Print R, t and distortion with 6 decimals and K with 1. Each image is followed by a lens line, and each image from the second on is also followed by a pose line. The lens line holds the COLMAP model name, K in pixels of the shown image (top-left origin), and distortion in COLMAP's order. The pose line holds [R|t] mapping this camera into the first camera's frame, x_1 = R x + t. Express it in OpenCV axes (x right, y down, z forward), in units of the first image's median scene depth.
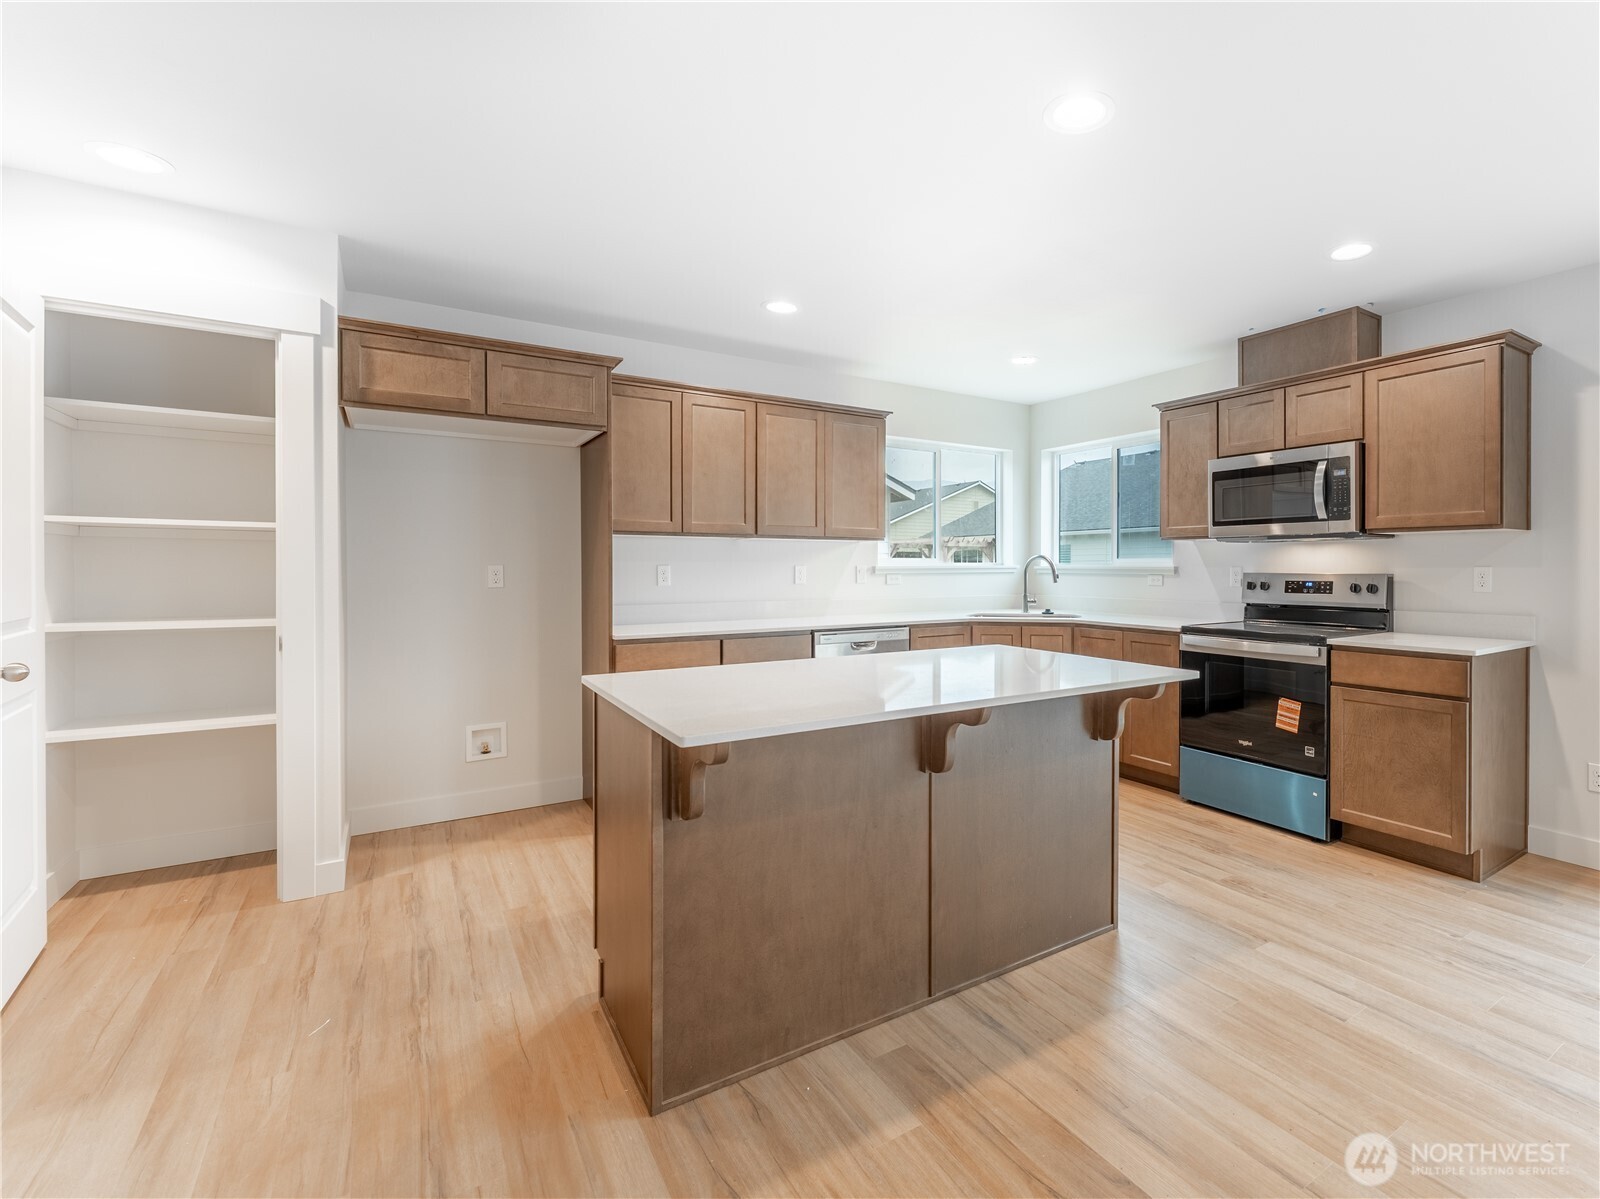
lens RADIAL K [[739.1, 0, 930.2], [0, 739.1, 569.8], [0, 0, 1]] dist [0.001229, 0.000010]
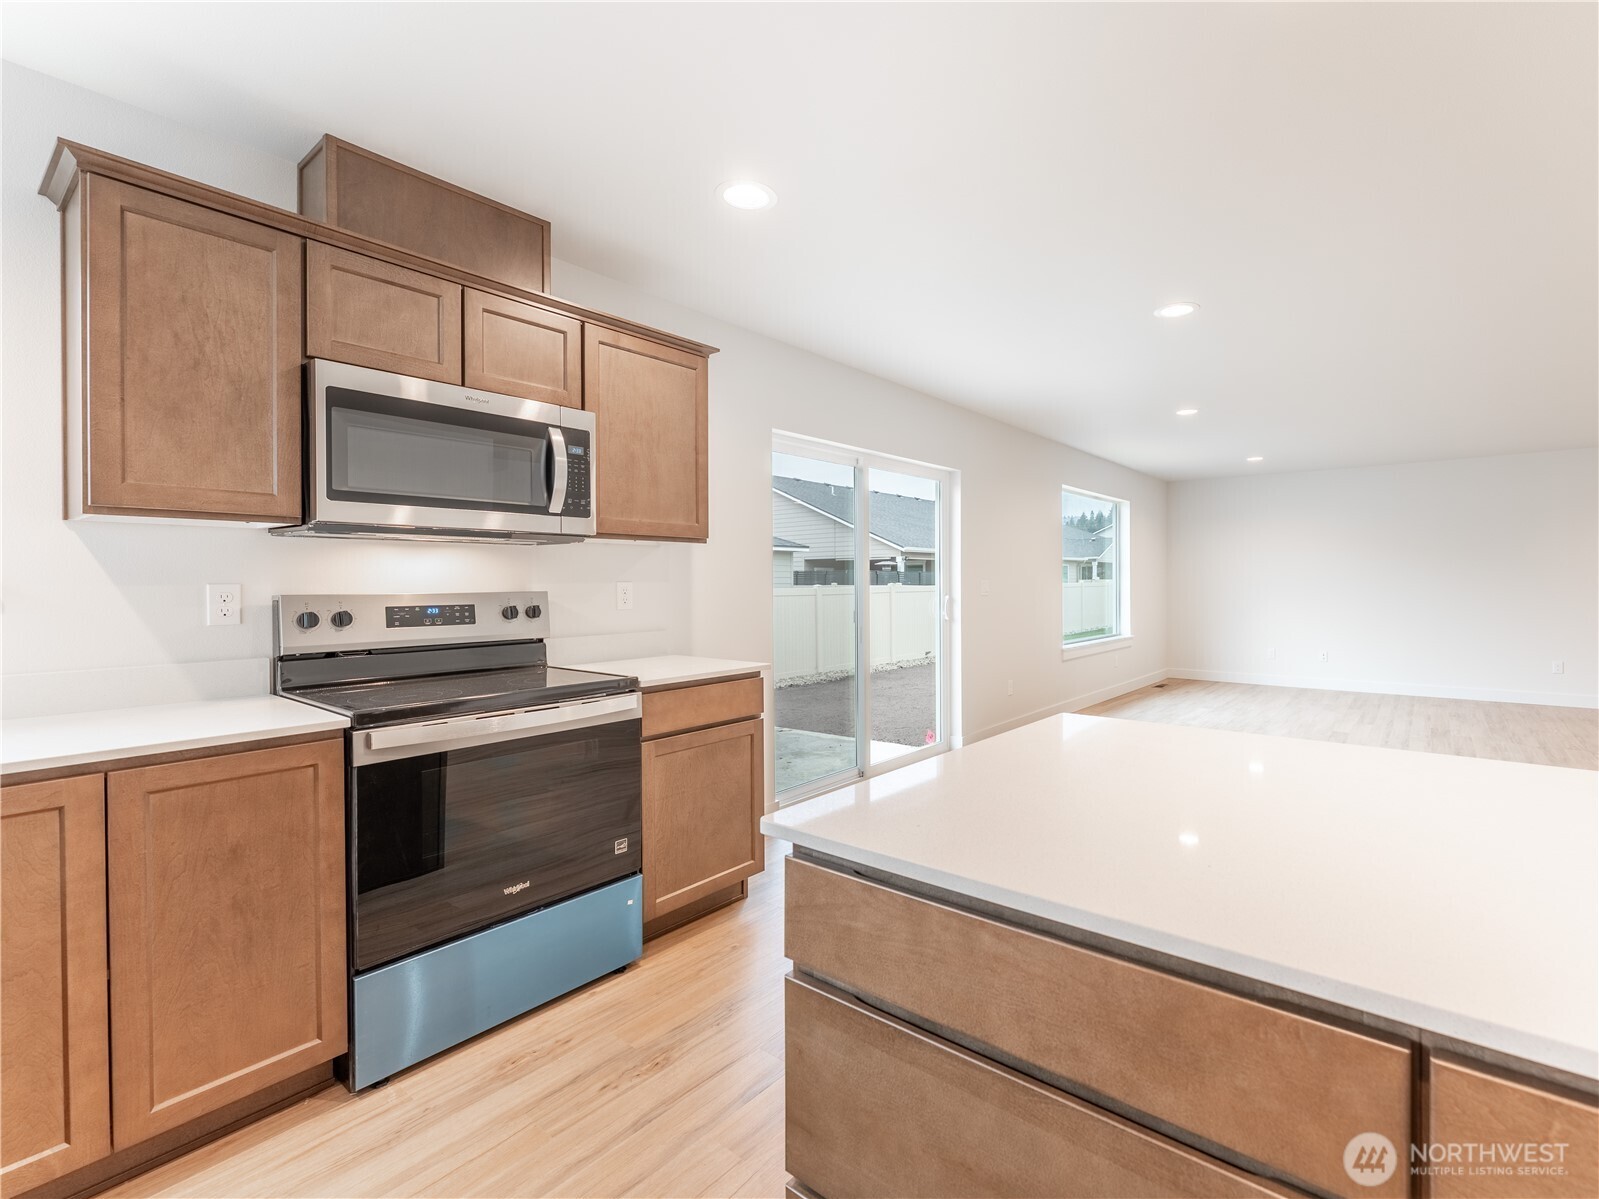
lens RADIAL K [[720.1, 0, 888.6], [0, 720.1, 583.4], [0, 0, 1]] dist [0.001193, -0.000012]
pose [[-0.305904, -0.001561, 0.952061, -0.191103], [0.009348, 0.999946, 0.004643, -0.002763], [-0.952016, 0.010320, -0.305873, 0.871102]]
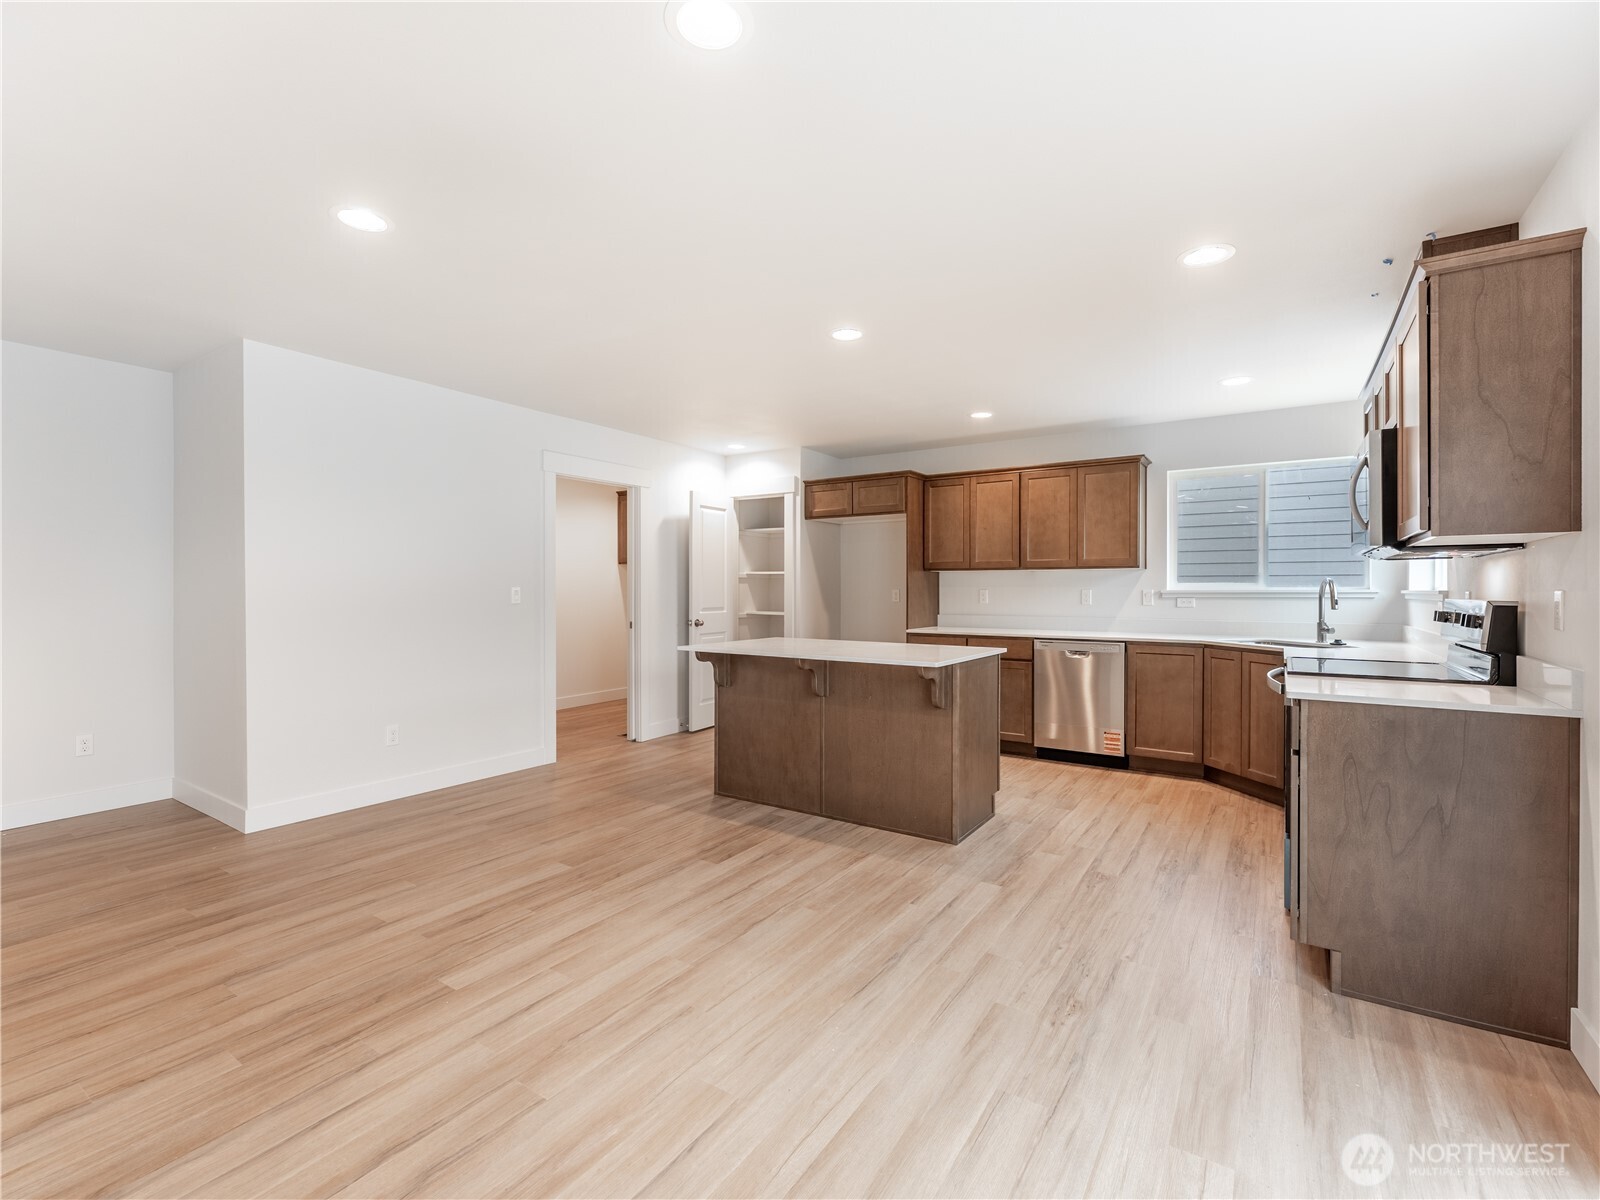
lens RADIAL K [[702.9, 0, 830.2], [0, 702.9, 600.9], [0, 0, 1]] dist [-0.001121, -0.000185]
pose [[0.389549, 0.009649, -0.920955, 0.956363], [-0.006812, 0.999948, 0.007595, 0.008168], [0.920981, 0.003315, 0.389594, 0.177028]]
